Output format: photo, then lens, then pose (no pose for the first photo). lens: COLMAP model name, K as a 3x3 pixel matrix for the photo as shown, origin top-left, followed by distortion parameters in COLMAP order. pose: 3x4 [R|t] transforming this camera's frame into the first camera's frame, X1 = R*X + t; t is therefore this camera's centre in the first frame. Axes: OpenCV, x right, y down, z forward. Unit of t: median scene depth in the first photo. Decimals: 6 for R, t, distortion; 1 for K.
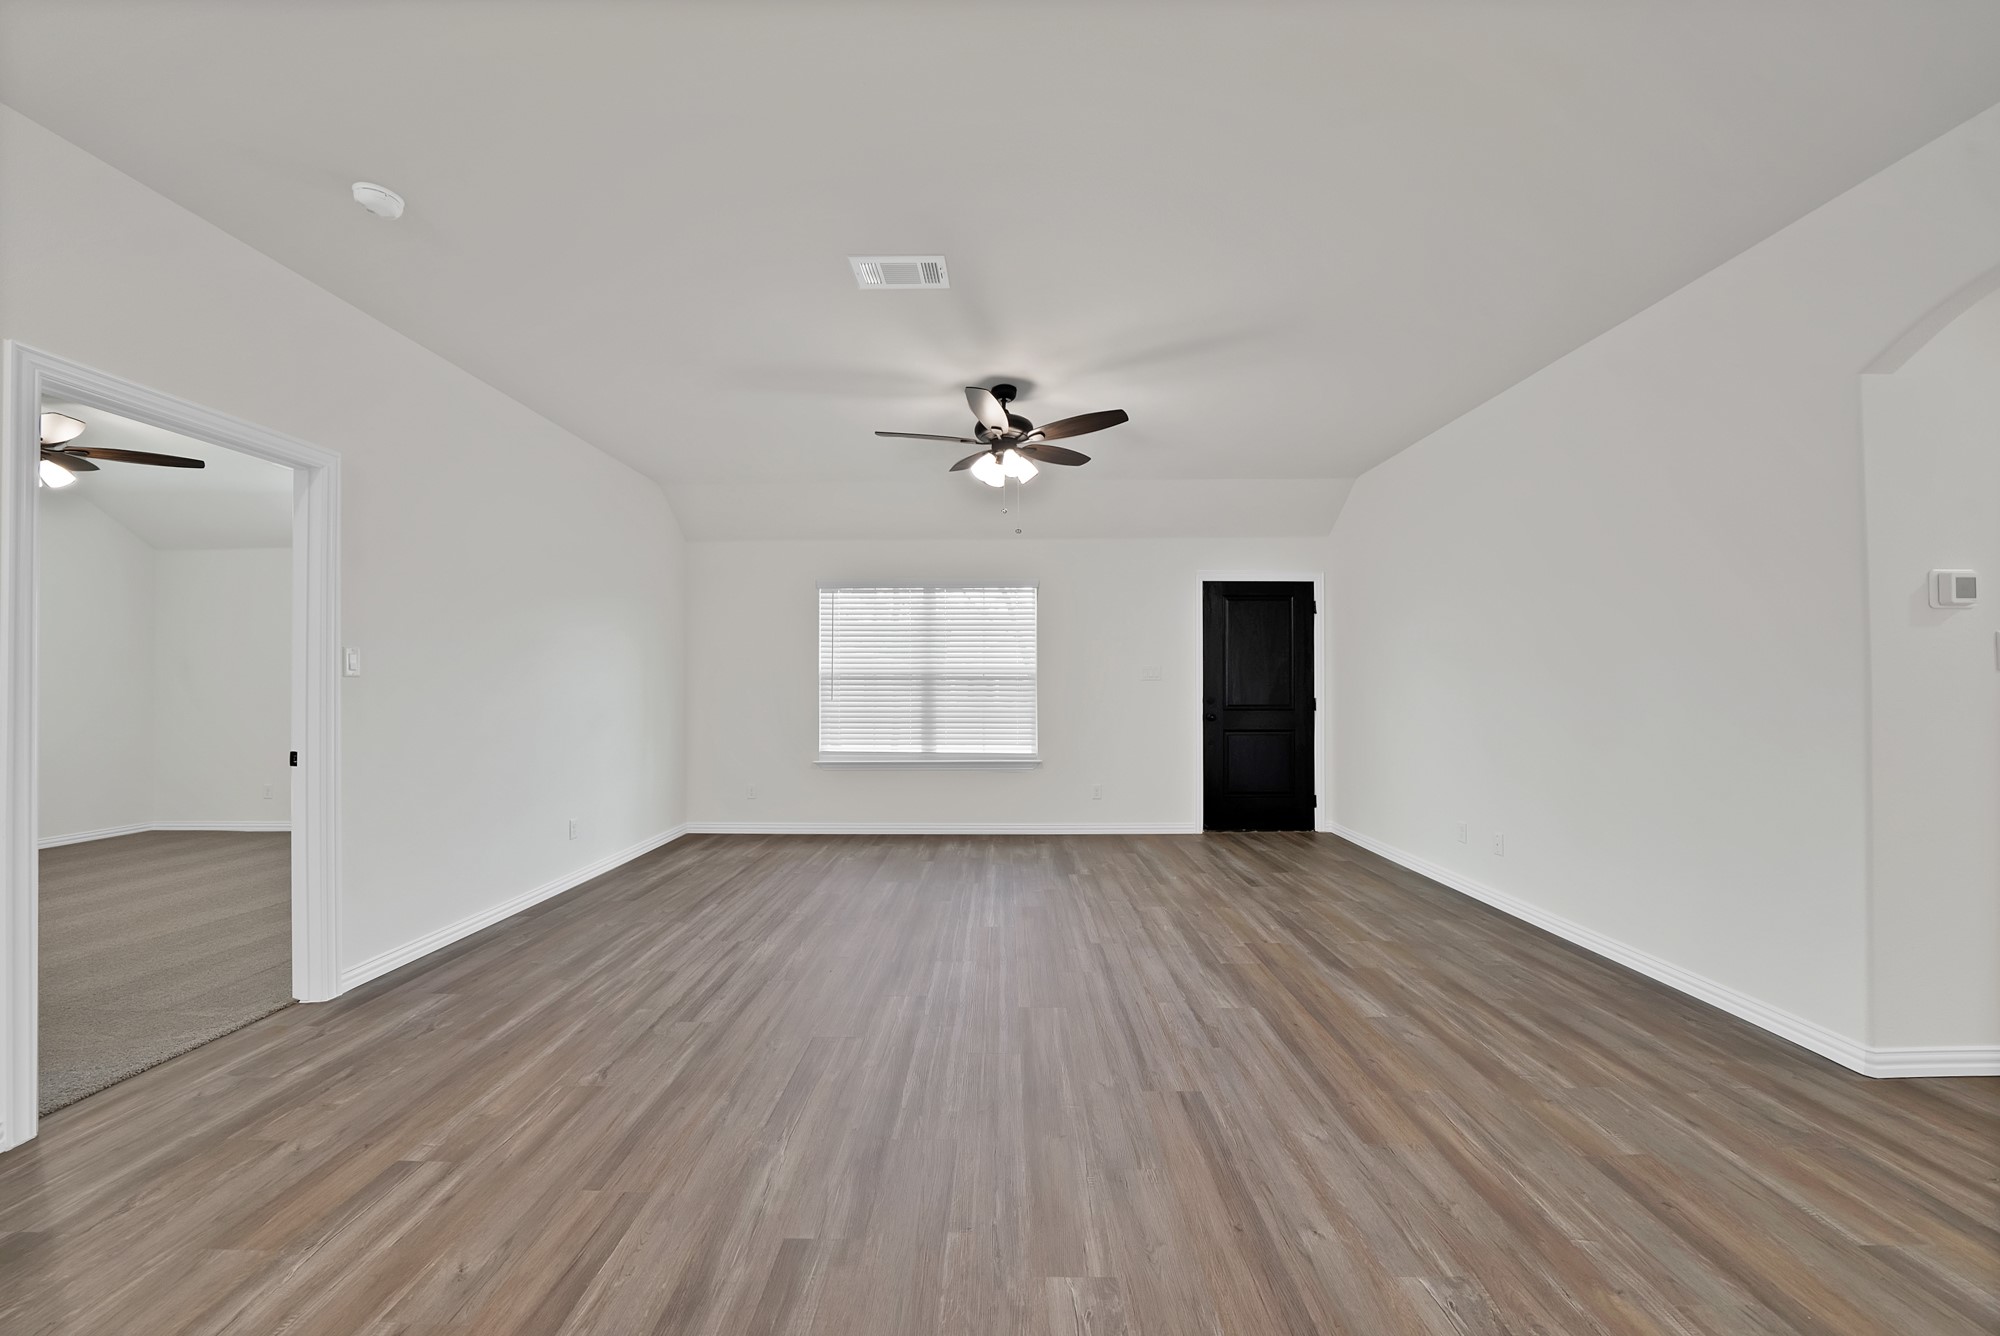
lens RADIAL K [[721.8, 0, 996.1], [0, 721.8, 677.4], [0, 0, 1]] dist [-0.026043, 0.003283]
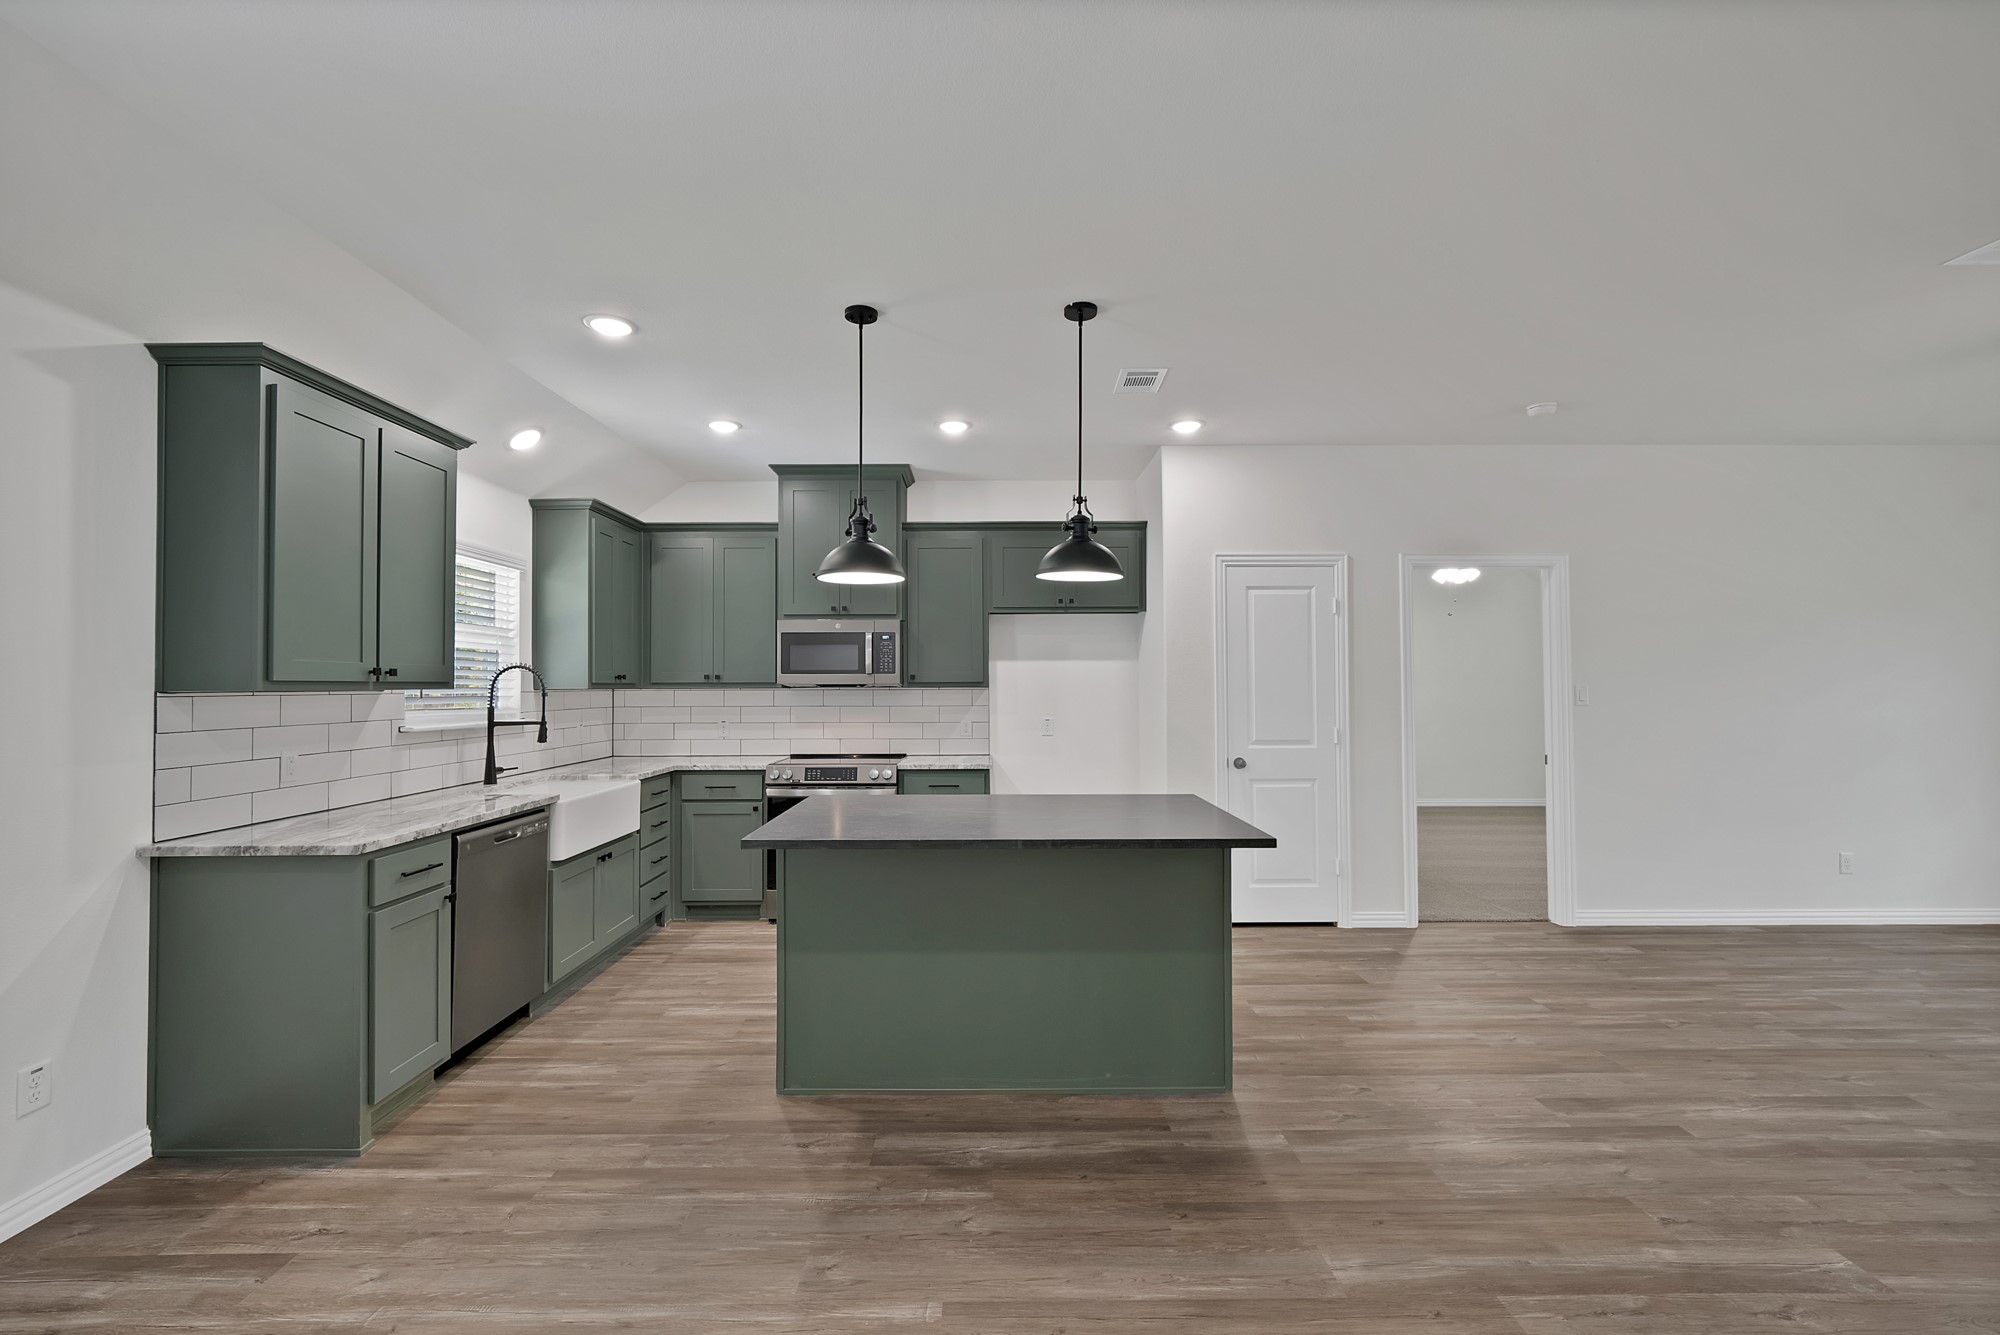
lens RADIAL K [[839.1, 0, 984.6], [0, 839.1, 669.5], [0, 0, 1]] dist [-0.002152, 0.000448]
pose [[0.014975, -0.014277, -0.999786, 0.577630], [0.015950, 0.999774, -0.014038, -0.052168], [0.999761, -0.015736, 0.015200, -0.169140]]
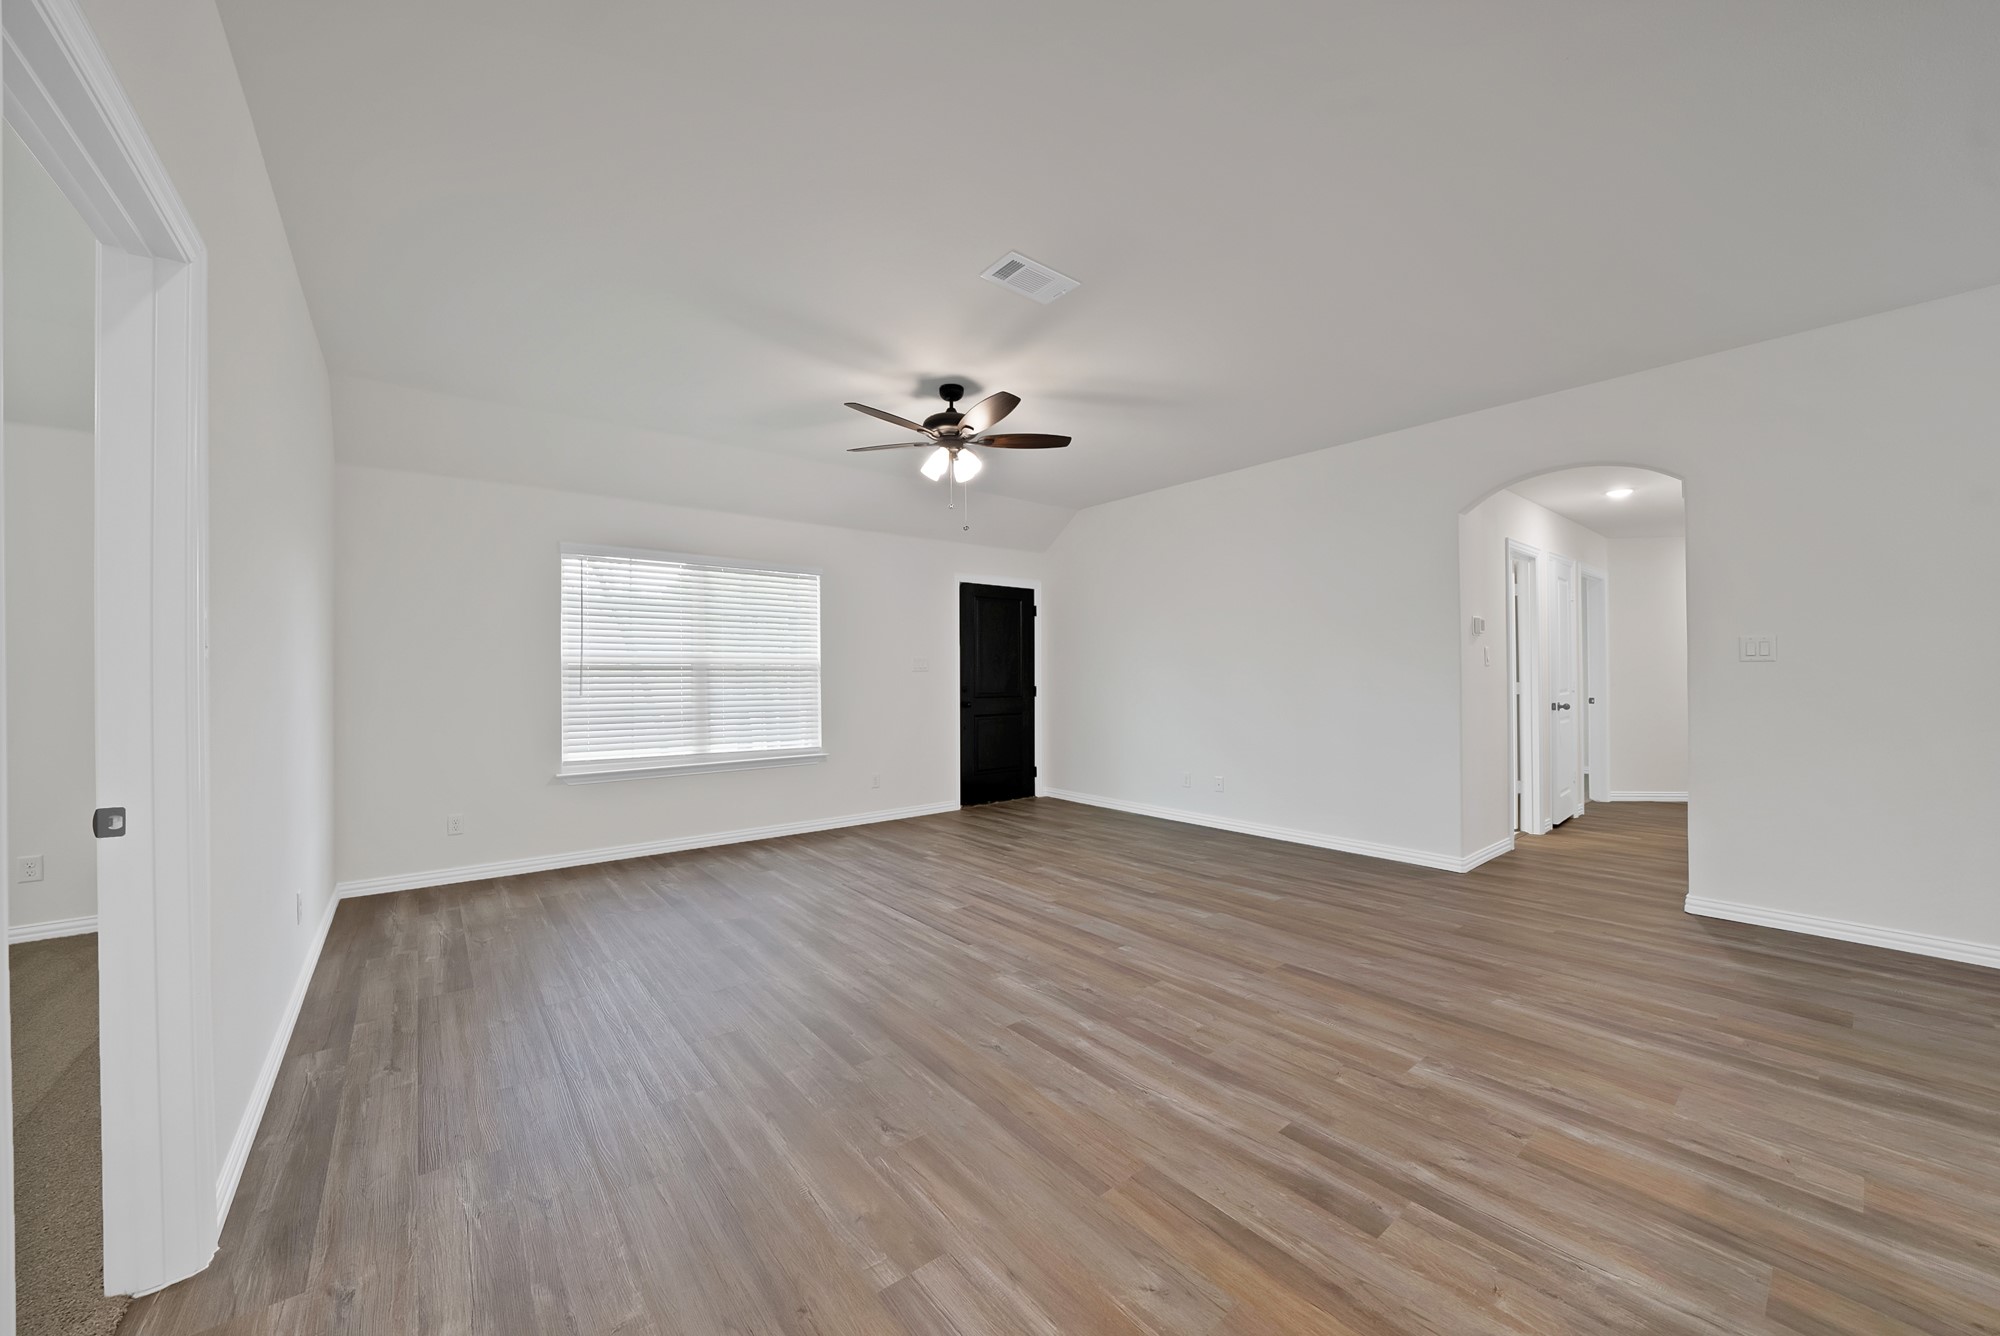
lens RADIAL K [[730.1, 0, 1000.0], [0, 730.1, 668.0], [0, 0, 1]] dist [-0.014925, -0.000111]
pose [[0.770215, 0.003906, 0.637772, -0.607473], [-0.002110, 0.999991, -0.003577, 0.004620], [-0.637780, 0.001409, 0.770217, 0.149509]]
